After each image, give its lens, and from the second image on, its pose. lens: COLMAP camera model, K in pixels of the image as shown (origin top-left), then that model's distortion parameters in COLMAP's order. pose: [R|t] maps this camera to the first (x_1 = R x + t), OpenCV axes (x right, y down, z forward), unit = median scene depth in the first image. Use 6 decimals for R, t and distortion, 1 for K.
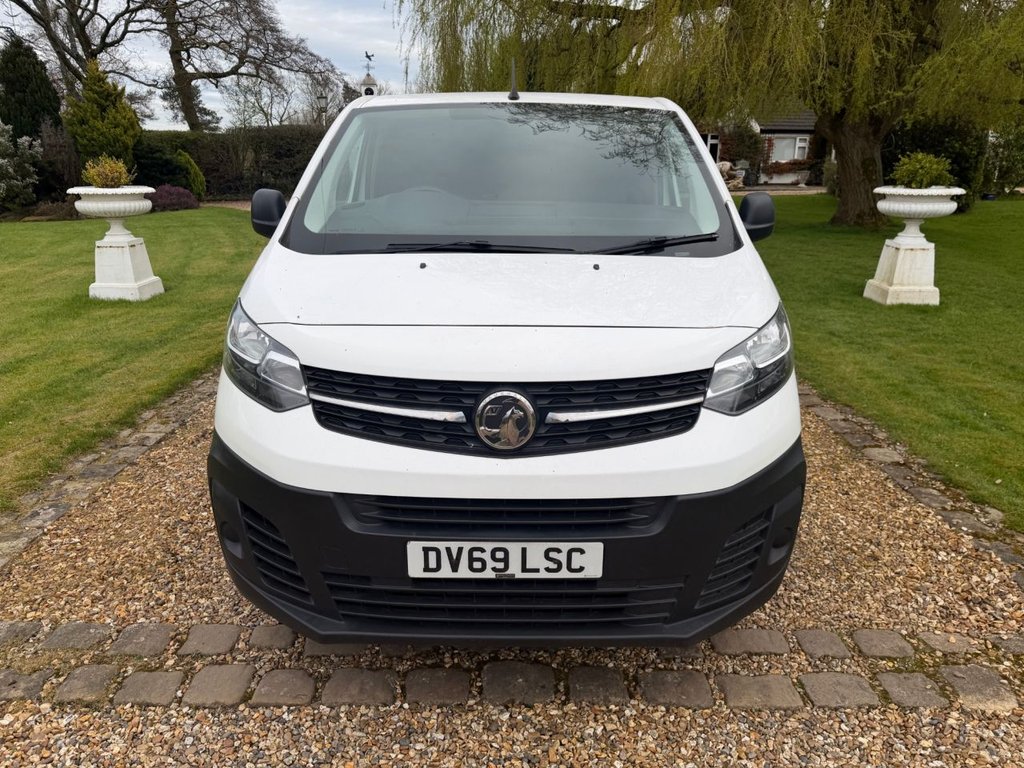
lens RADIAL K [[750.4, 0, 512.0], [0, 750.4, 384.0], [0, 0, 1]] dist [0.049384, -0.001583]
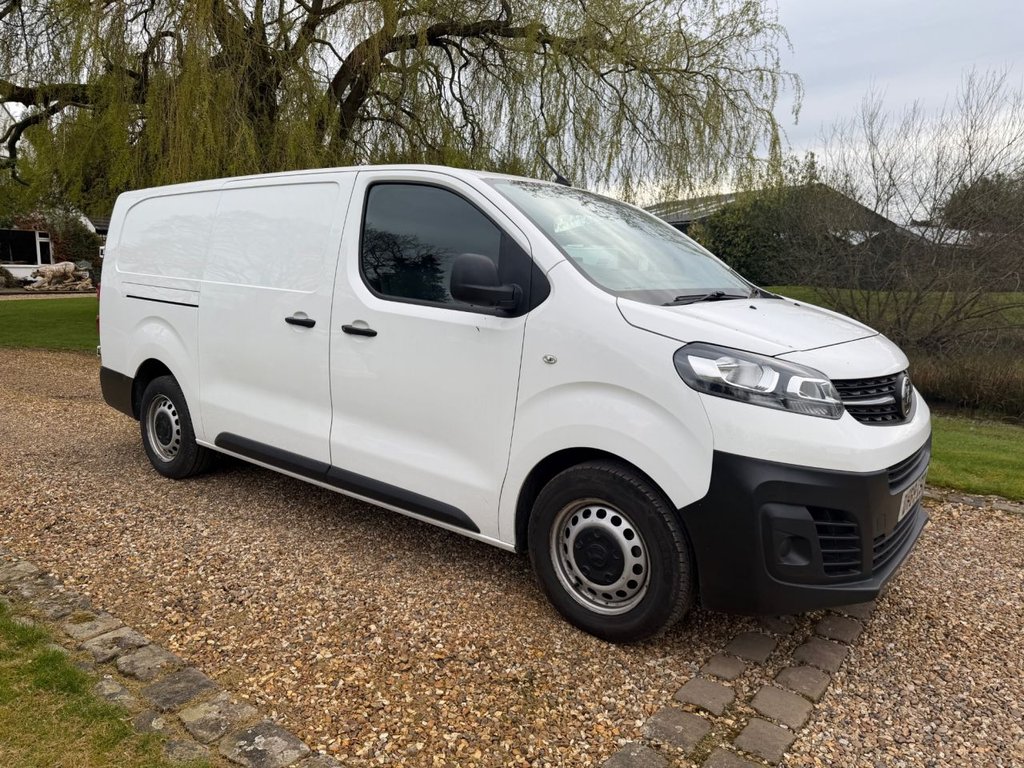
lens RADIAL K [[750.4, 0, 512.0], [0, 750.4, 384.0], [0, 0, 1]] dist [0.049384, -0.001583]
pose [[0.587315, -0.124529, 0.799721, -0.154288], [0.230633, 0.972876, -0.017885, -0.011580], [-0.775802, 0.194946, 0.600105, 0.063752]]
